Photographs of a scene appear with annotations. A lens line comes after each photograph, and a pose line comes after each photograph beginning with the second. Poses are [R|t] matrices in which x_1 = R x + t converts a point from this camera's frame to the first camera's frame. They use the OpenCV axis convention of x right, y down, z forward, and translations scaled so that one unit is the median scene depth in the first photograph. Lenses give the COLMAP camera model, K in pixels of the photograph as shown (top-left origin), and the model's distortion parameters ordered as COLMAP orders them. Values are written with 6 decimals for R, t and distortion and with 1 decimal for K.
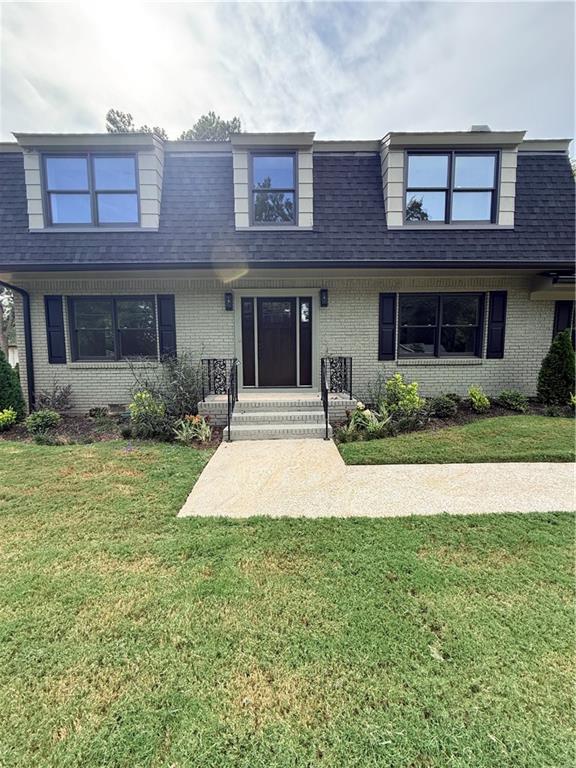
lens RADIAL K [[310.4, 0, 290.4], [0, 310.4, 380.0], [0, 0, 1]] dist [-0.000393, 0.000031]
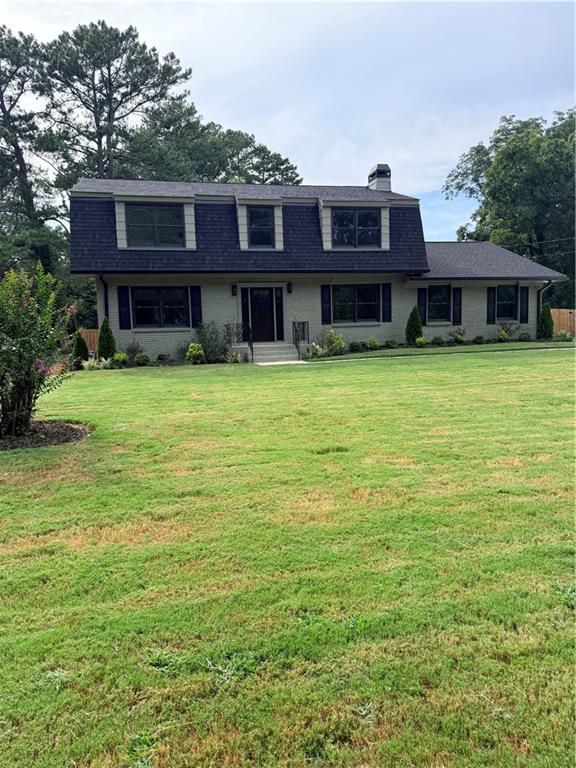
lens RADIAL K [[530.7, 0, 288.0], [0, 530.7, 384.0], [0, 0, 1]] dist [0.095461, -0.000566]
pose [[0.978190, -0.040108, 0.203803, -0.522040], [0.042644, 0.999058, -0.008067, 0.288762], [-0.203287, 0.016582, 0.978979, -1.870490]]
